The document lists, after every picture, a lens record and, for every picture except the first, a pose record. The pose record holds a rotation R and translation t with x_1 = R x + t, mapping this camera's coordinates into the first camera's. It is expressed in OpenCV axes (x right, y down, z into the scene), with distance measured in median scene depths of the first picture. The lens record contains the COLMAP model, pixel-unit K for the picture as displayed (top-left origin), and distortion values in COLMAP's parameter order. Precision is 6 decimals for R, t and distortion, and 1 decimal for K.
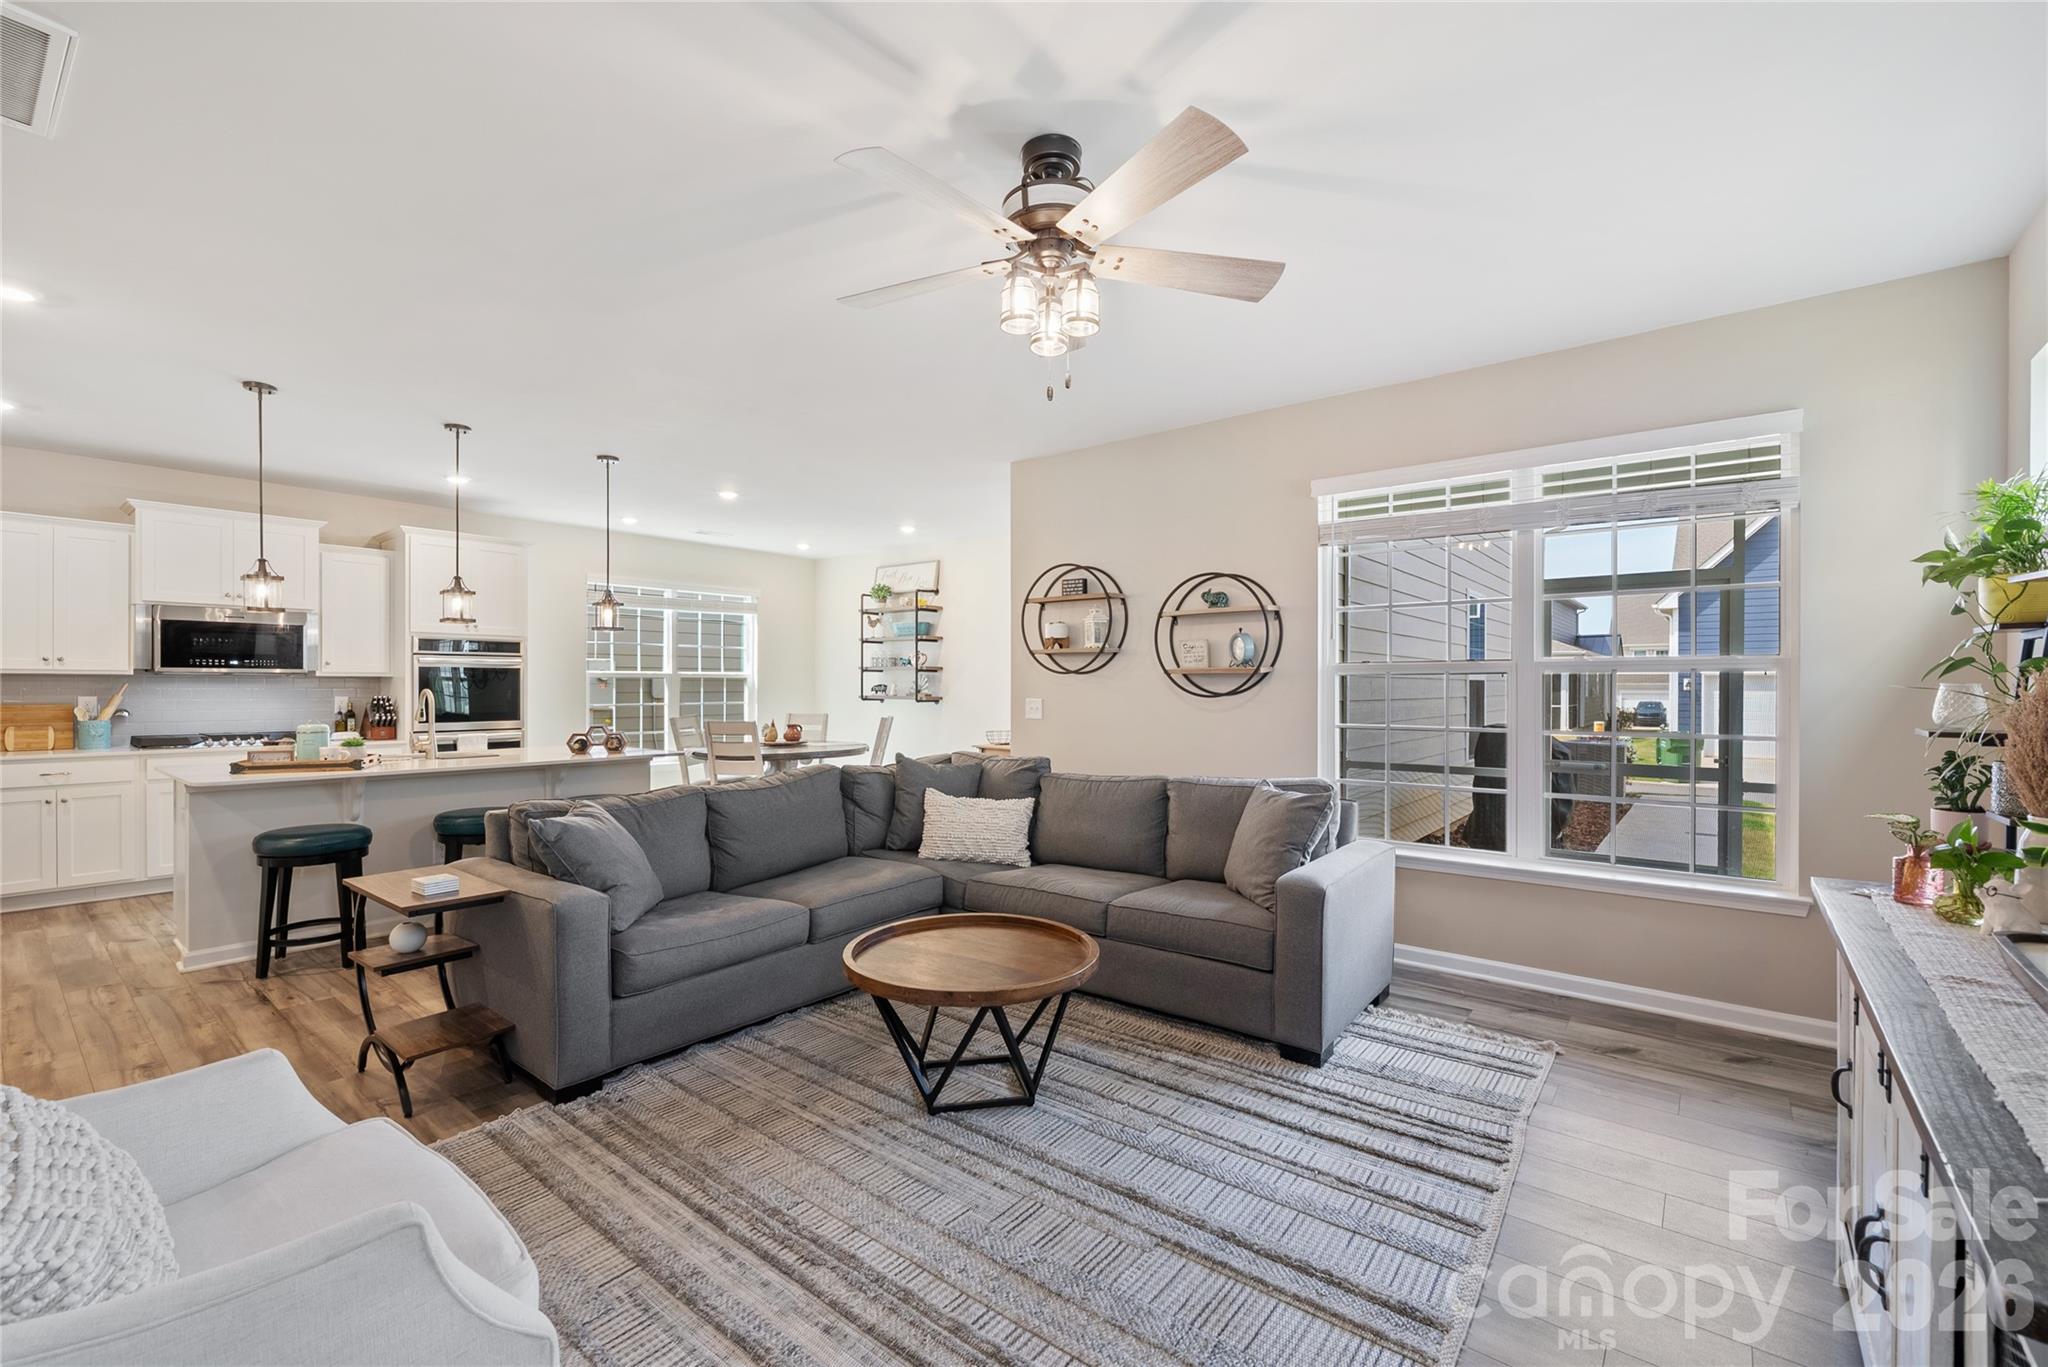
lens RADIAL K [[860.5, 0, 1021.2], [0, 860.5, 688.4], [0, 0, 1]] dist [0.006477, -0.001482]
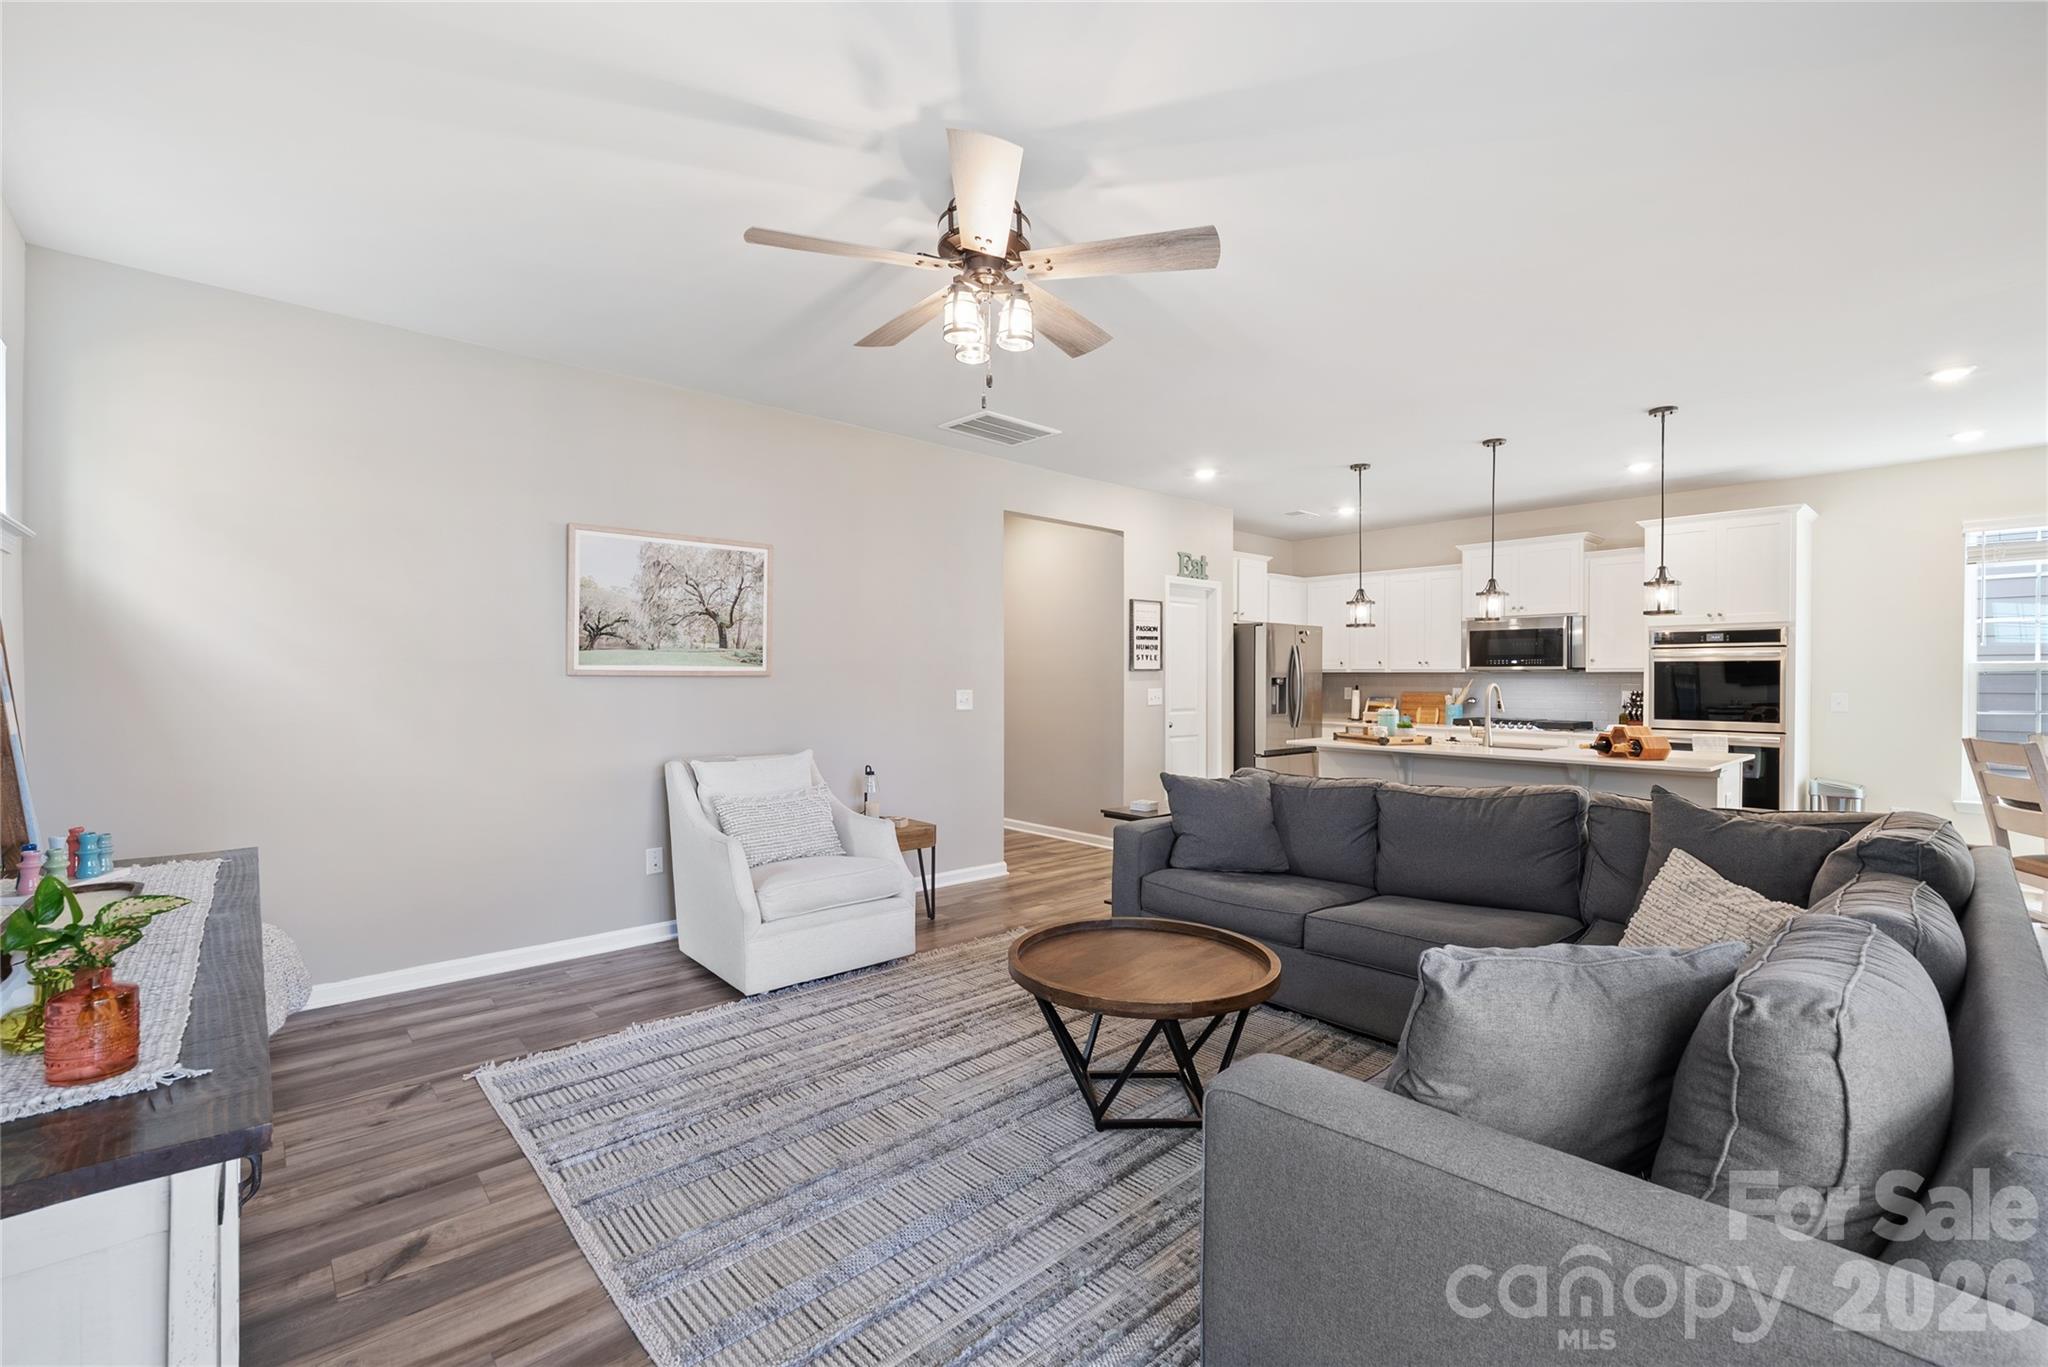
lens RADIAL K [[874.3, 0, 1021.6], [0, 874.3, 677.7], [0, 0, 1]] dist [-0.001601, 0.000031]
pose [[-0.164028, -0.003821, -0.986448, 0.514048], [-0.008098, 0.999964, -0.002527, 0.001518], [0.986422, 0.007574, -0.164053, 0.579627]]
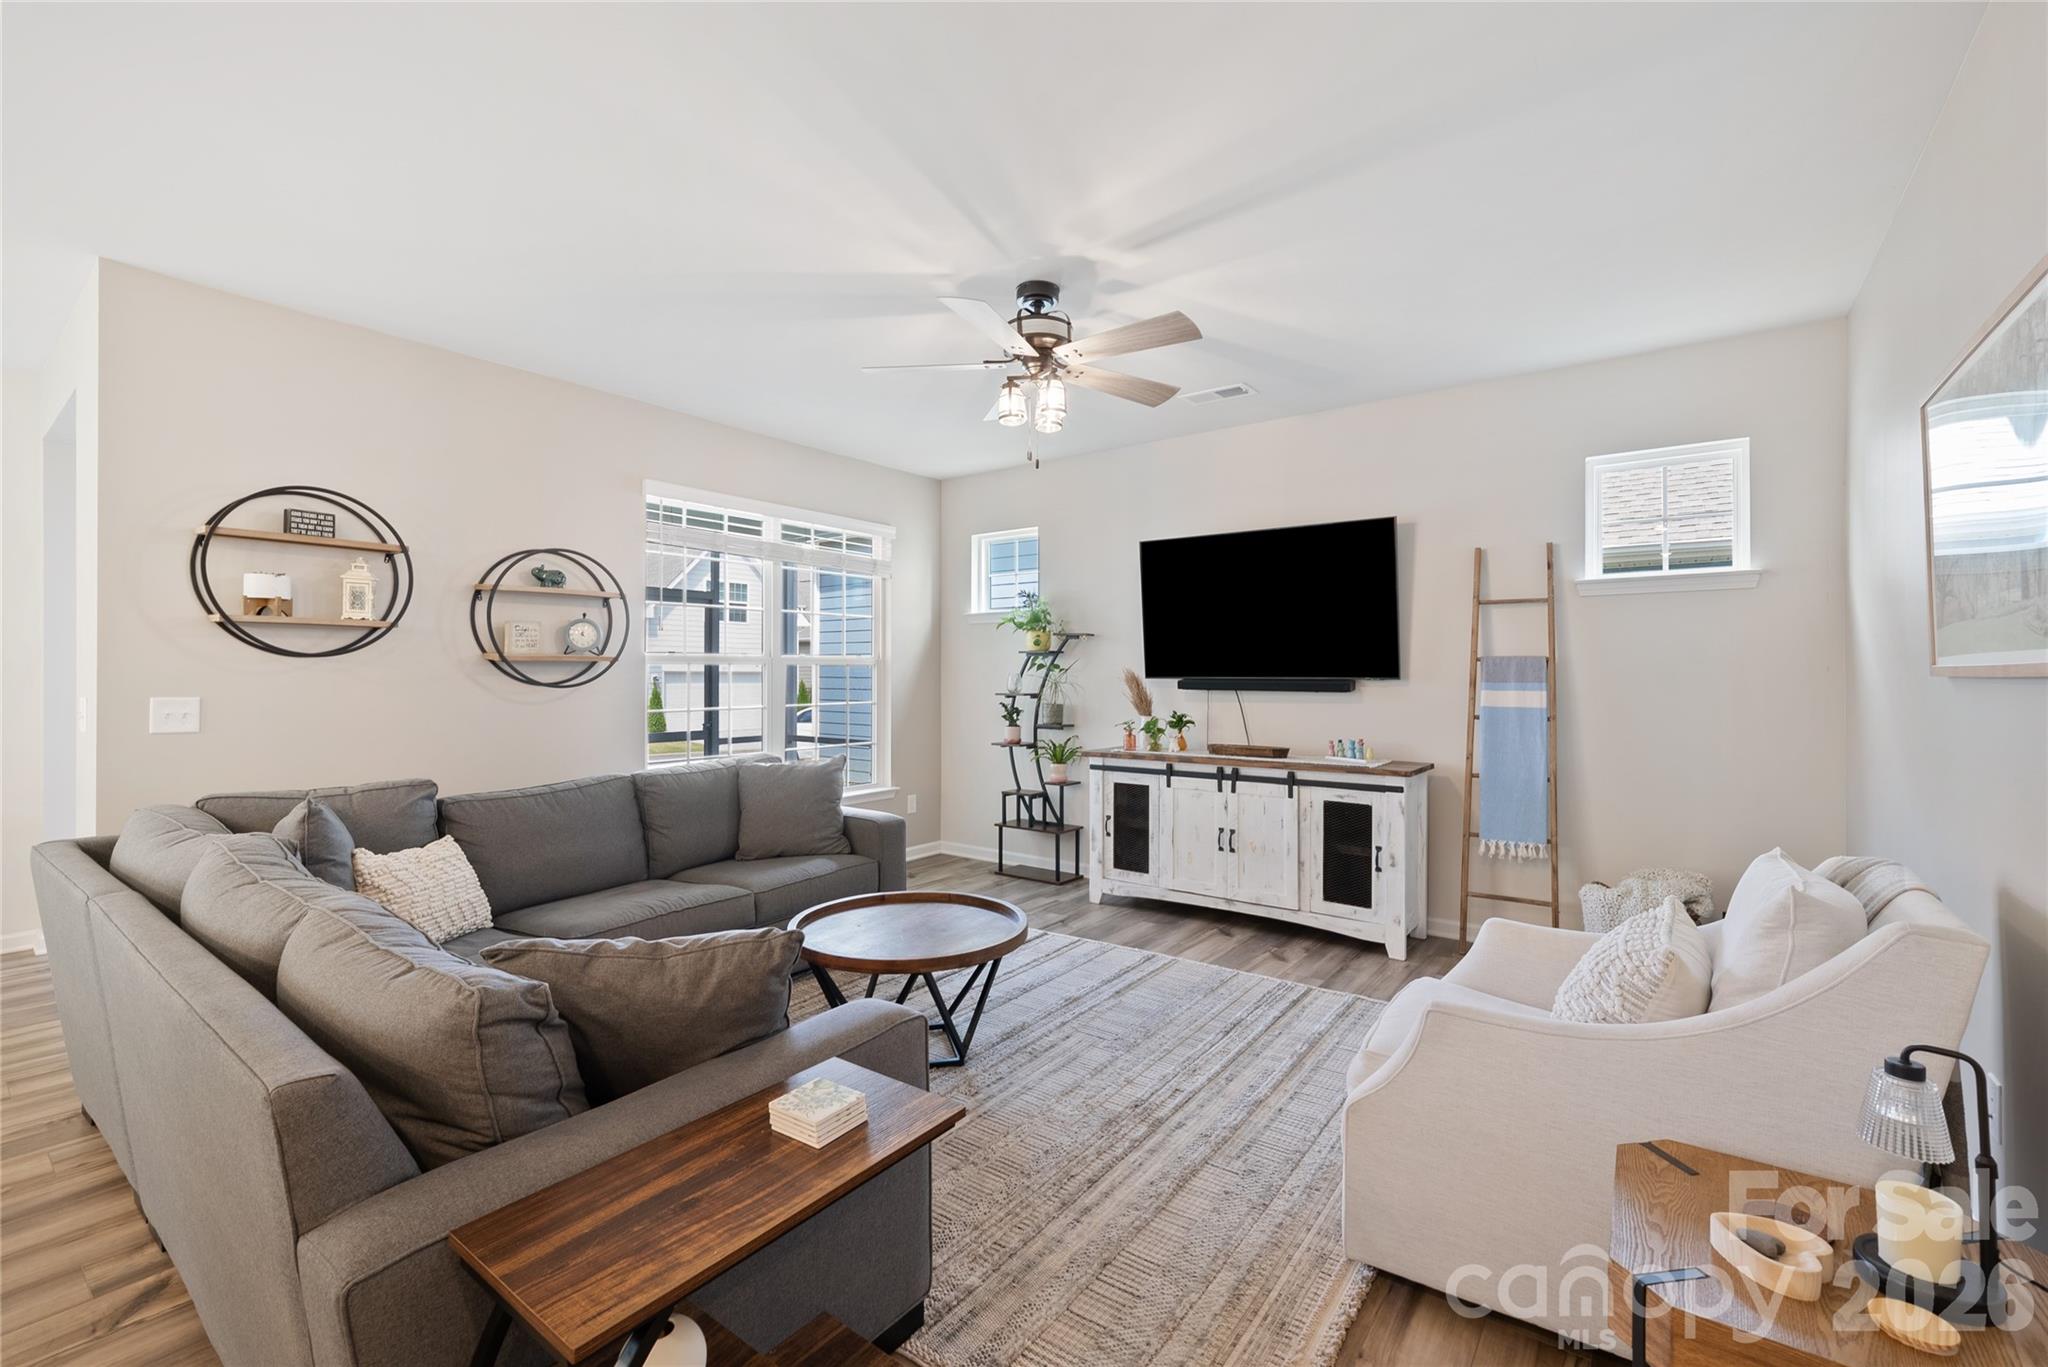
lens RADIAL K [[874.3, 0, 1009.0], [0, 874.3, 673.8], [0, 0, 1]] dist [-0.001601, 0.000031]
pose [[-0.024605, -0.003609, 0.999691, -0.650228], [0.003253, 0.999988, 0.003690, -0.005577], [-0.999692, 0.003343, -0.024593, 0.514753]]
